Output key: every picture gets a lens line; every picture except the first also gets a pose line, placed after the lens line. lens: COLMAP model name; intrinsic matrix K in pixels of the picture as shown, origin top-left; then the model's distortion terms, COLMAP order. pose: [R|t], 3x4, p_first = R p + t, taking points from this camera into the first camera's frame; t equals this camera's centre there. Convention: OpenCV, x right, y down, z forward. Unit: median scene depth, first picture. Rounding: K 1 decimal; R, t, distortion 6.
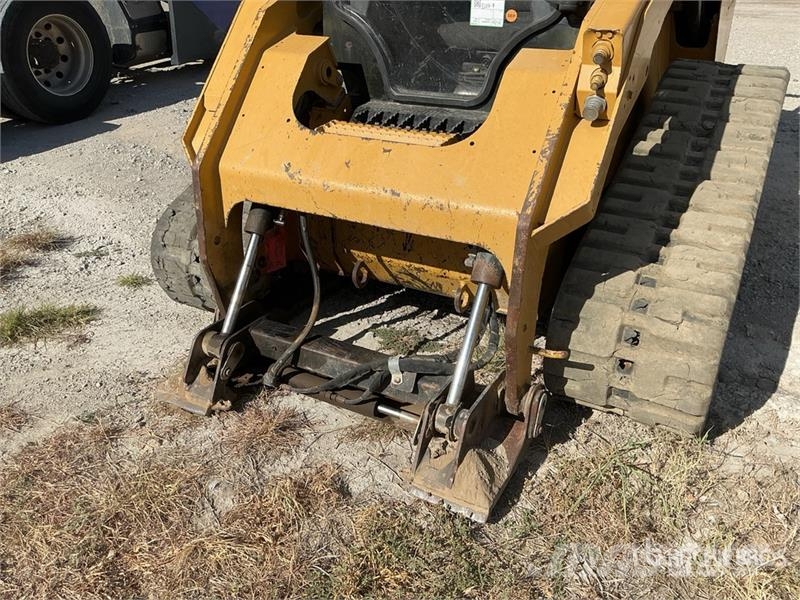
lens RADIAL K [[668.5, 0, 398.5], [0, 668.5, 299.7], [0, 0, 1]] dist [0.121887, -0.246061]
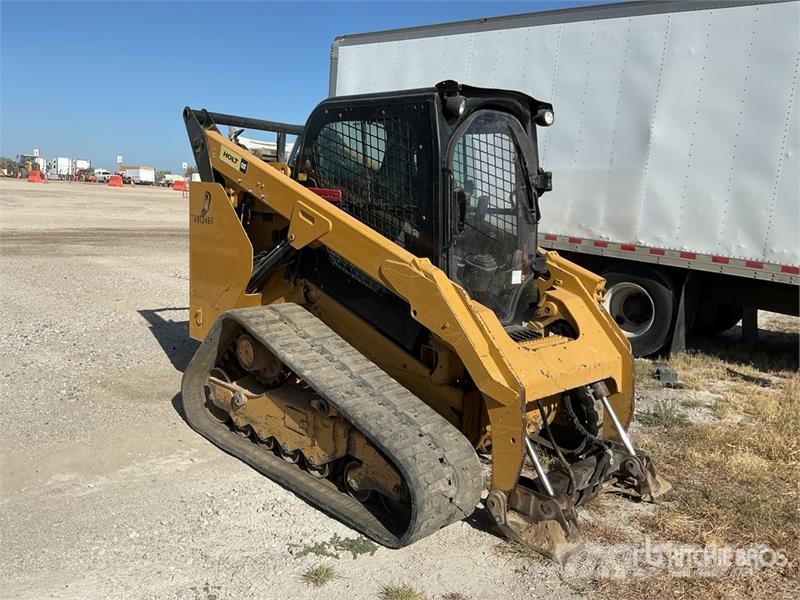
lens RADIAL K [[668.5, 0, 397.4], [0, 668.5, 297.3], [0, 0, 1]] dist [0.121887, -0.246061]
pose [[0.289988, -0.121670, 0.949264, -1.761655], [0.402632, 0.915344, -0.005676, -0.485407], [-0.868213, 0.383850, 0.314428, 0.697386]]
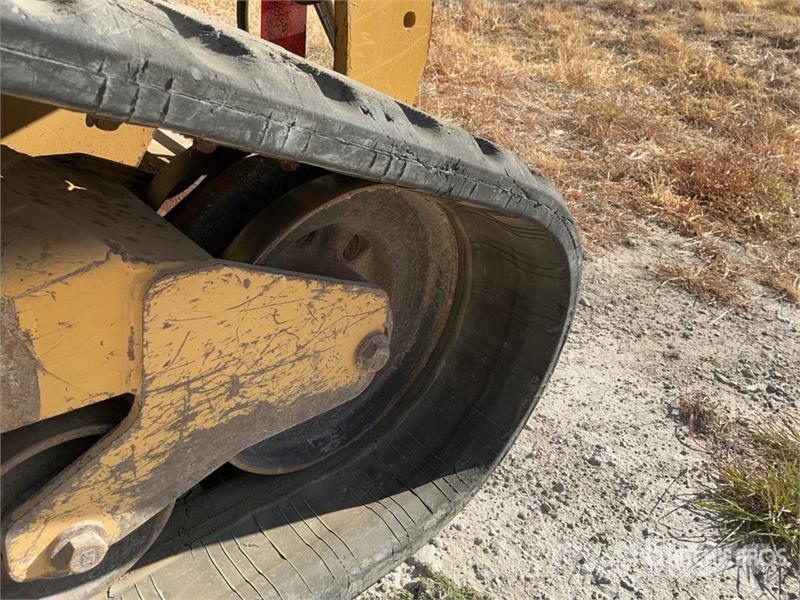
lens RADIAL K [[668.5, 0, 396.6], [0, 668.5, 301.7], [0, 0, 1]] dist [0.121887, -0.246061]
pose [[-0.946138, -0.266174, 0.184319, -0.444515], [0.005611, 0.555737, 0.831339, -0.398765], [-0.323714, 0.787596, -0.524310, 1.495064]]
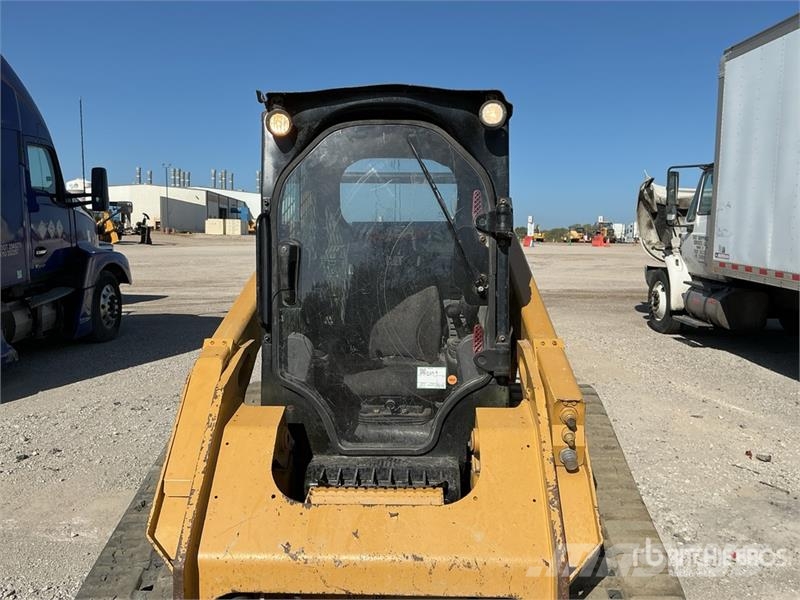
lens RADIAL K [[668.5, 0, 399.6], [0, 668.5, 300.8], [0, 0, 1]] dist [0.121887, -0.246061]
pose [[0.896246, -0.029890, 0.442550, -0.426543], [0.199661, 0.918116, -0.342342, -0.152619], [-0.396080, 0.395183, 0.828825, -0.006657]]
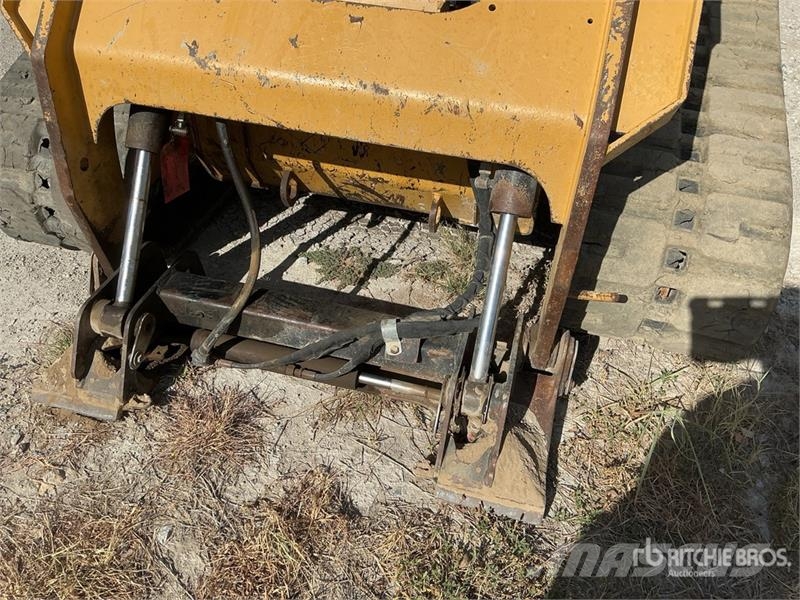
lens RADIAL K [[668.5, 0, 399.9], [0, 668.5, 299.5], [0, 0, 1]] dist [0.121887, -0.246061]
pose [[0.966303, -0.122181, 0.226561, -0.146127], [0.068295, 0.970316, 0.231996, -0.098598], [-0.248181, -0.208705, 0.945964, 0.283100]]
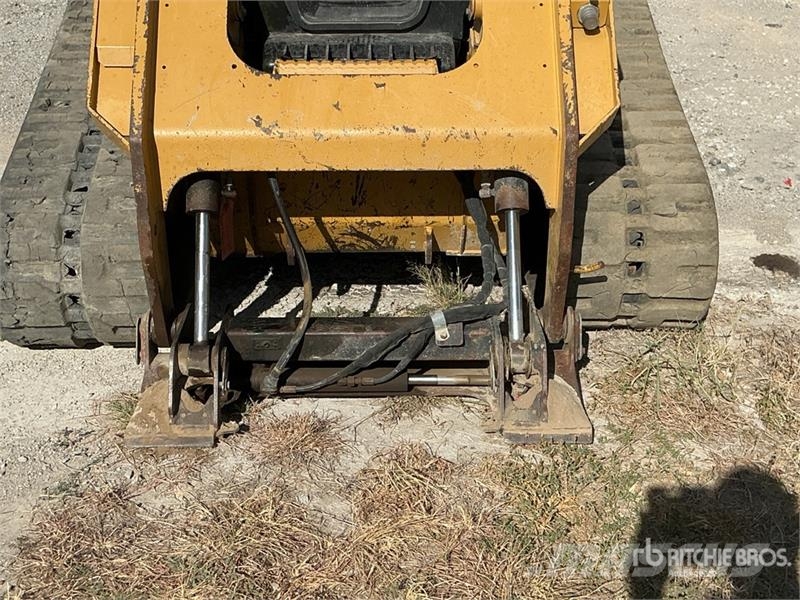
lens RADIAL K [[1049.0, 0, 400.0], [0, 1049.0, 297.9], [0, 0, 1]] dist [0.092645, 0.000000]
pose [[0.866529, -0.210860, 0.452400, -0.628224], [0.221682, 0.974667, 0.029674, 0.015490], [-0.447196, 0.074576, 0.891321, -0.214208]]
